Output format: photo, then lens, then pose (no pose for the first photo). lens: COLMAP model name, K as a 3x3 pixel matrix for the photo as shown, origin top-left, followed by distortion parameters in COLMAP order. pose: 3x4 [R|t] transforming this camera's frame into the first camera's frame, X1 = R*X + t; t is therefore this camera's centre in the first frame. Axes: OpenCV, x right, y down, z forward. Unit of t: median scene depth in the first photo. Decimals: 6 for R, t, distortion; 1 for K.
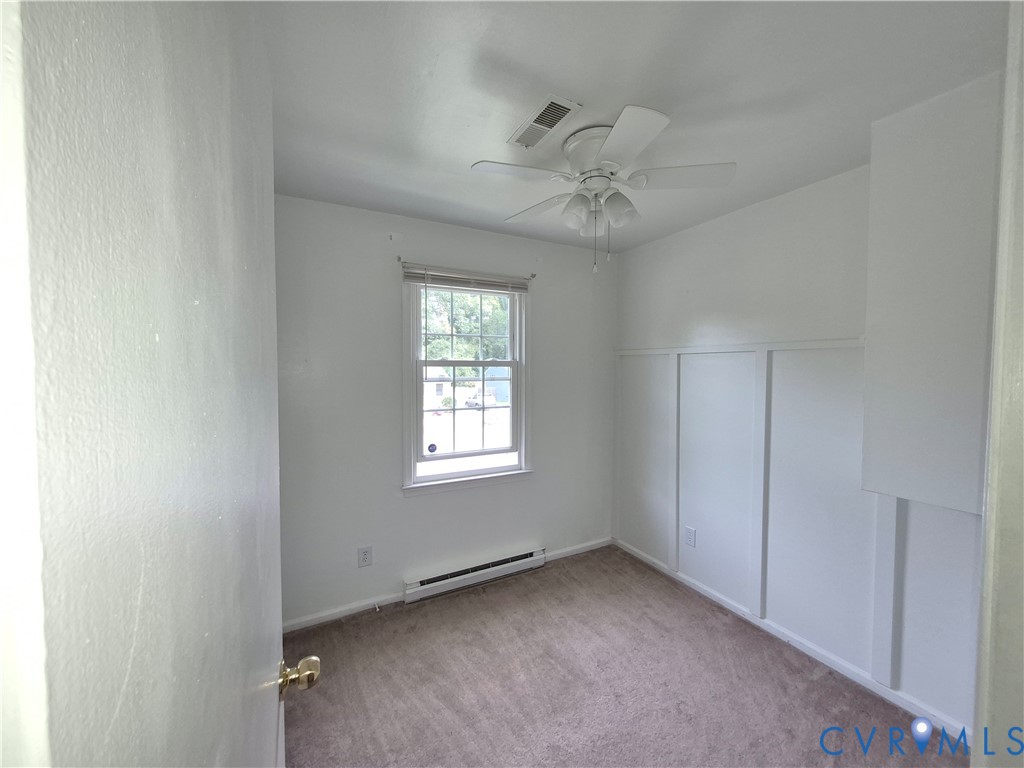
lens RADIAL K [[411.1, 0, 514.8], [0, 411.1, 385.6], [0, 0, 1]] dist [0.001708, -0.000133]
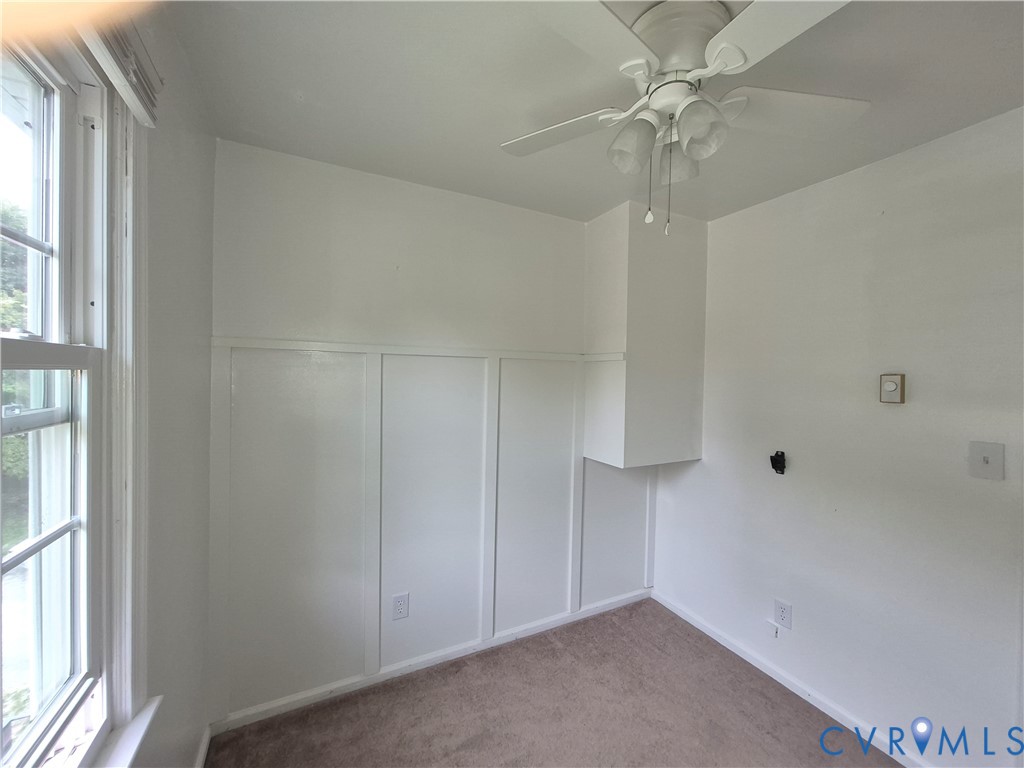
lens RADIAL K [[411.1, 0, 516.4], [0, 411.1, 381.6], [0, 0, 1]] dist [0.001708, -0.000133]
pose [[-0.000133, -0.021414, 0.999771, -0.314168], [0.023467, 0.999495, 0.021411, -0.043272], [-0.999725, 0.023465, 0.000369, 0.847667]]
